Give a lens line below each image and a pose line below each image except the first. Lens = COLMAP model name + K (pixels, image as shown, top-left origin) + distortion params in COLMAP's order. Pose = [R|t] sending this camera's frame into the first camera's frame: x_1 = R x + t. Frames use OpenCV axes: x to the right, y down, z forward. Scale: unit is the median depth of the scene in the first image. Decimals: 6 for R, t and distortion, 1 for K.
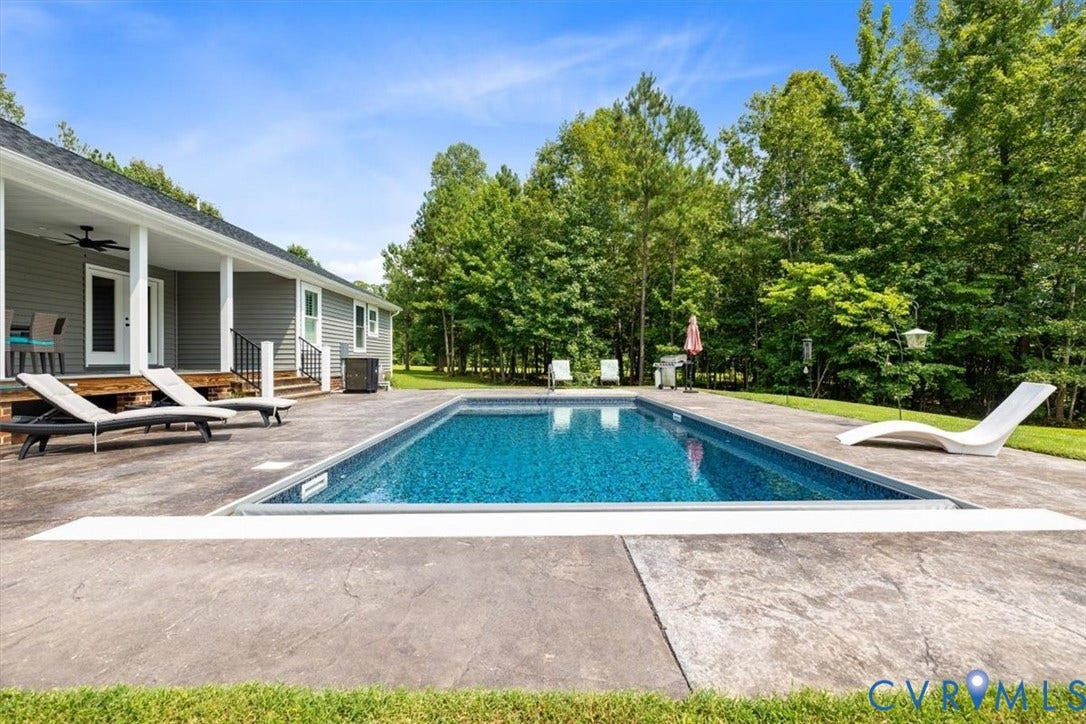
lens RADIAL K [[461.3, 0, 540.8], [0, 461.3, 355.1], [0, 0, 1]] dist [0.003586, -0.000397]
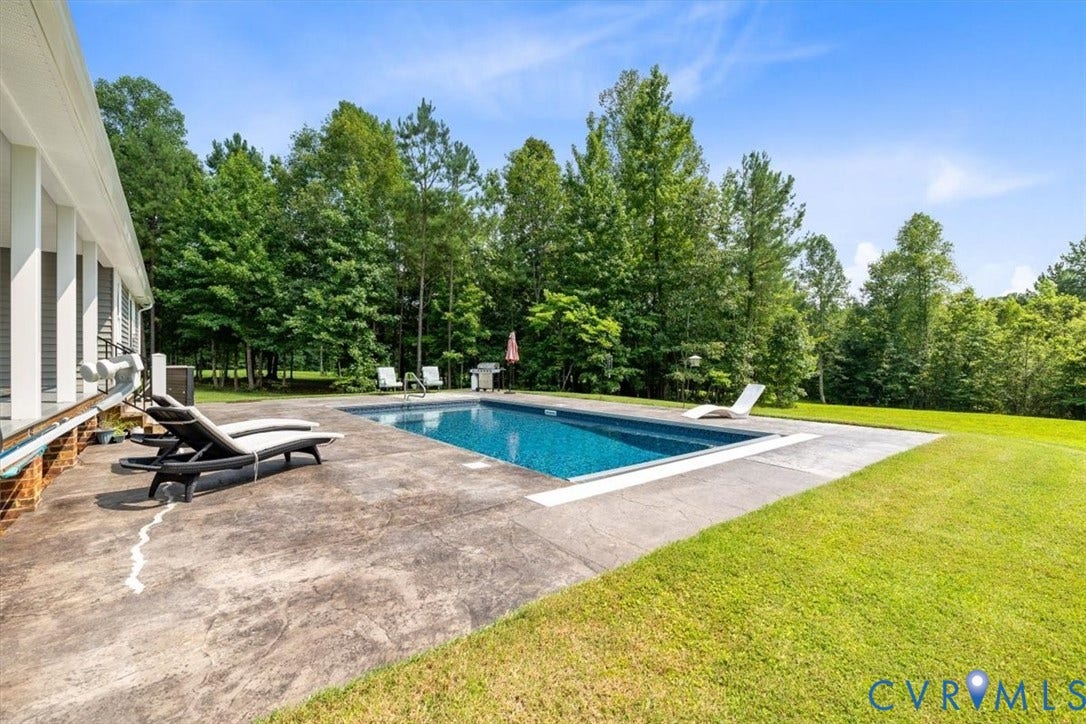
lens RADIAL K [[461.3, 0, 540.8], [0, 461.3, 355.1], [0, 0, 1]] dist [0.003586, -0.000397]
pose [[0.791937, 0.009249, 0.610533, -0.300196], [-0.011284, 0.999936, -0.000512, -0.018776], [-0.610499, -0.006484, 0.791991, -0.037520]]
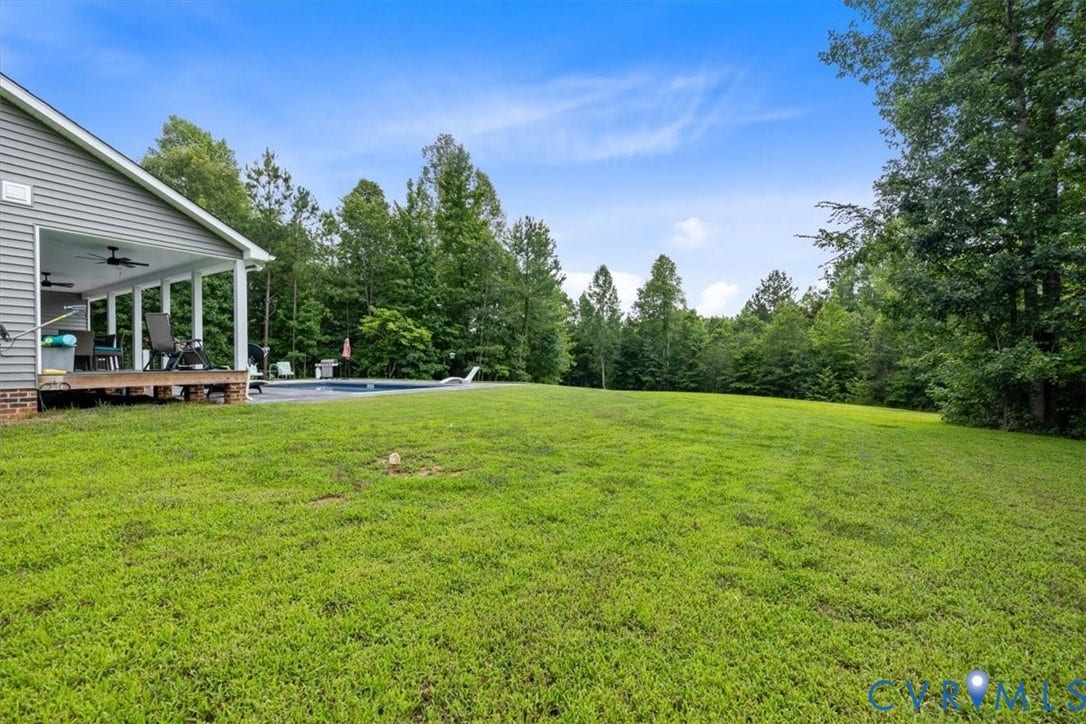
lens RADIAL K [[460.2, 0, 545.5], [0, 460.2, 362.5], [0, 0, 1]] dist [-0.000172, -0.000146]
pose [[0.543826, -0.000741, 0.839197, -0.627081], [-0.007903, 0.999951, 0.006005, -0.004321], [-0.839161, -0.009898, 0.543794, -0.538849]]
